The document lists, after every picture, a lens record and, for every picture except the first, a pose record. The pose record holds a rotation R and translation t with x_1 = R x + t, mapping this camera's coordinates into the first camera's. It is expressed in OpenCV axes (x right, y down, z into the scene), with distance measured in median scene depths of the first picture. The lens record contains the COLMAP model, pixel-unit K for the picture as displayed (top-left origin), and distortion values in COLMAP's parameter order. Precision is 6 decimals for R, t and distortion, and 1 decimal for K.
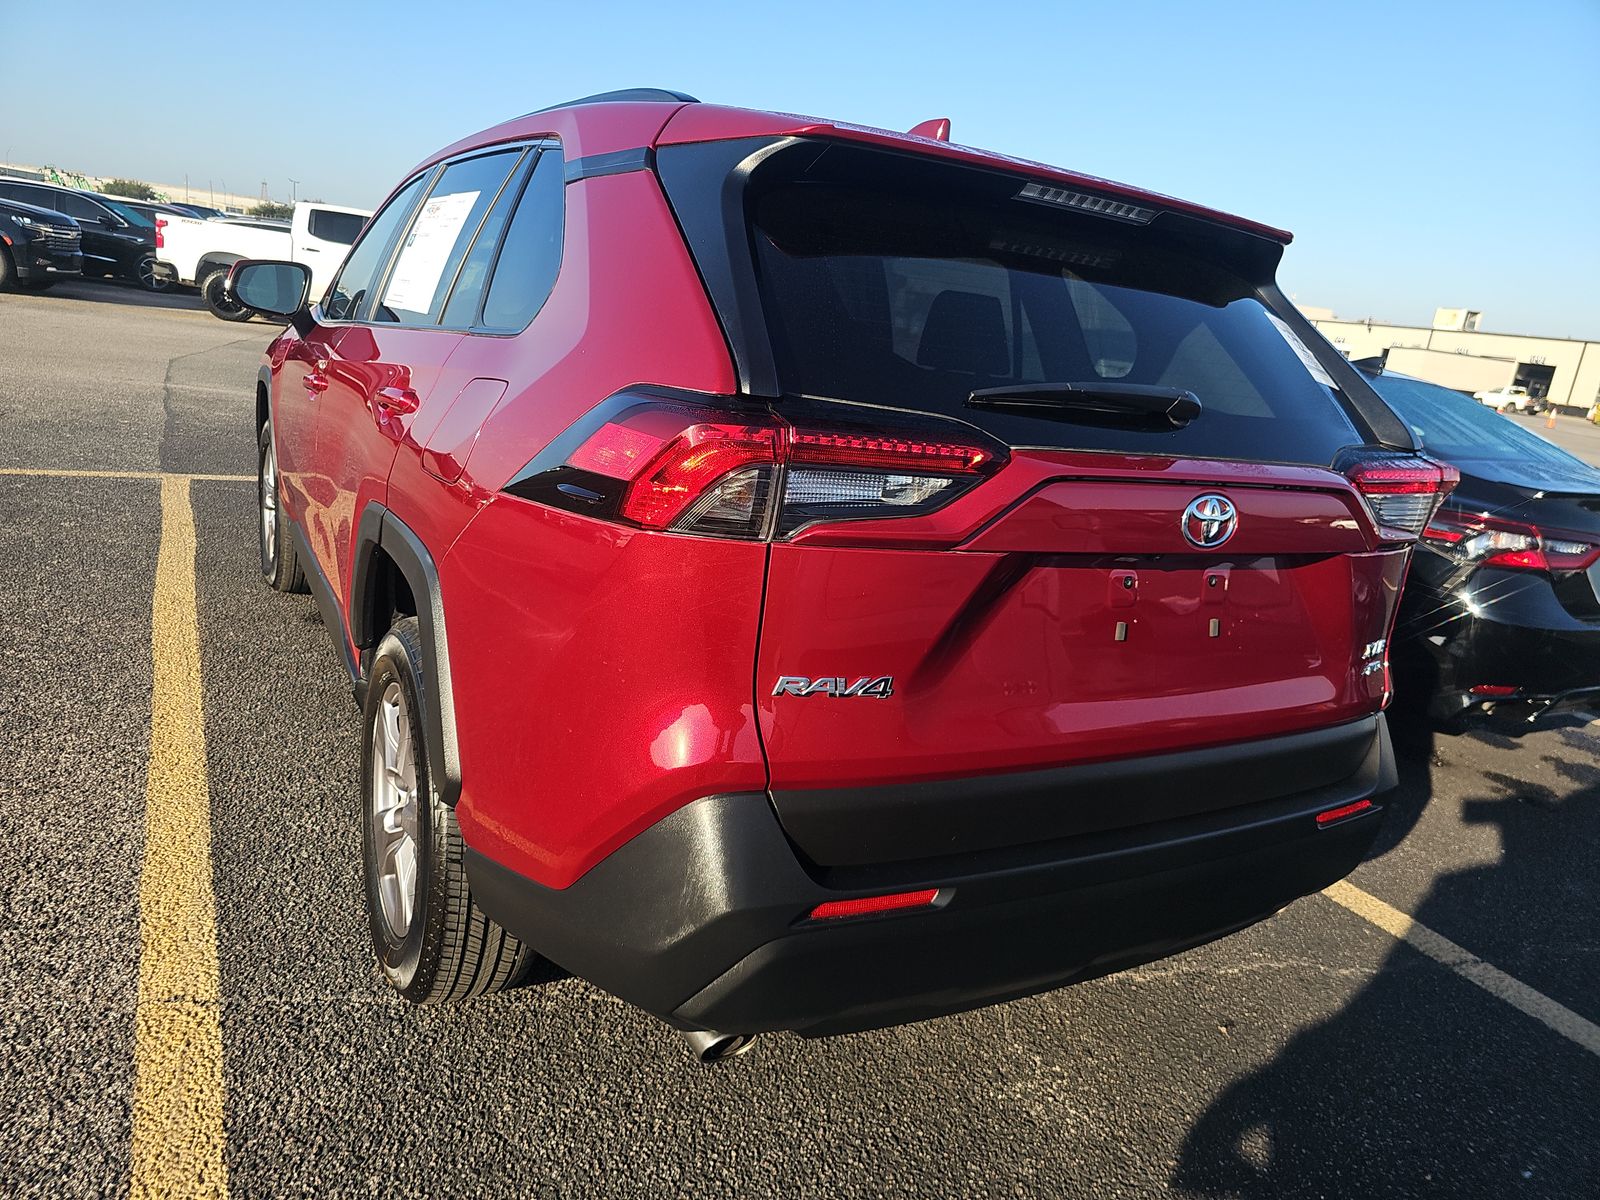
lens RADIAL K [[1066.9, 0, 800.0], [0, 1066.9, 600.0], [0, 0, 1]] dist [0.046774, -0.059463]
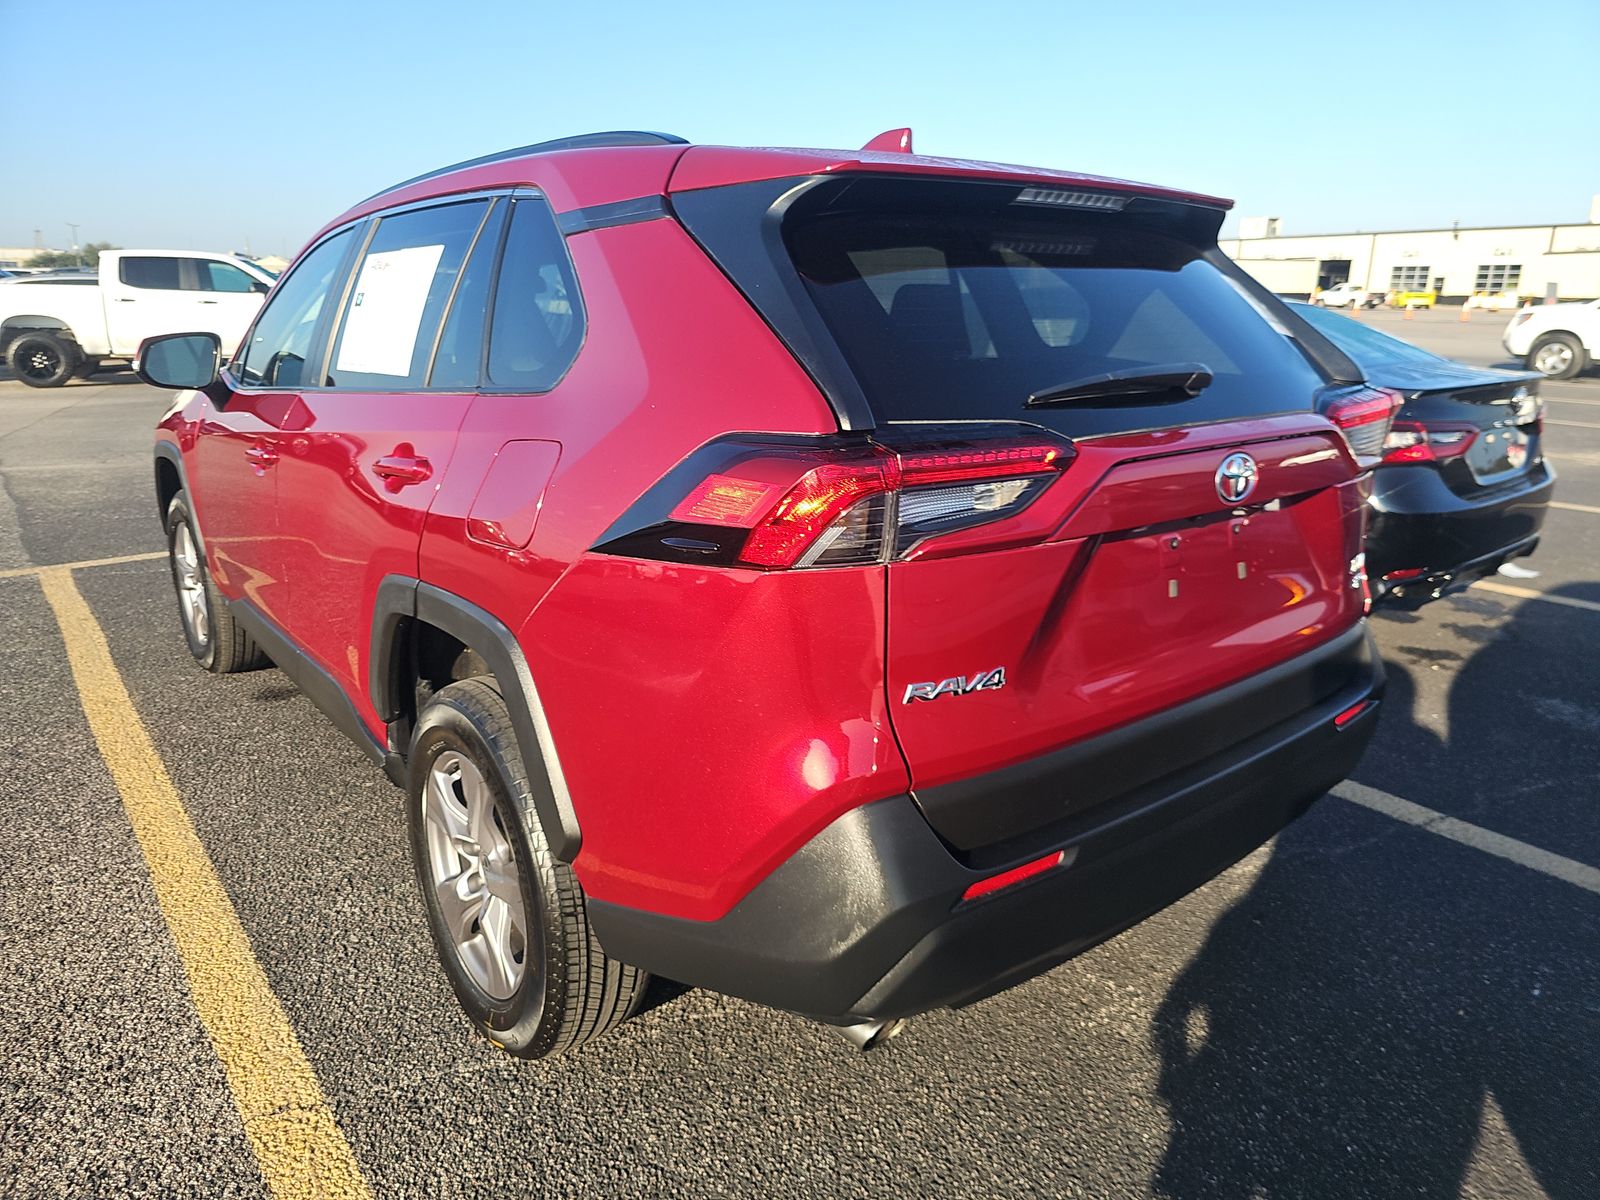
lens RADIAL K [[1085.4, 0, 800.0], [0, 1085.4, 600.0], [0, 0, 1]] dist [0.044918, -0.064187]
pose [[0.977120, -0.163130, 0.136475, -0.186514], [0.159084, 0.986449, 0.040126, -0.053010], [-0.141171, -0.017497, 0.989831, -0.043361]]
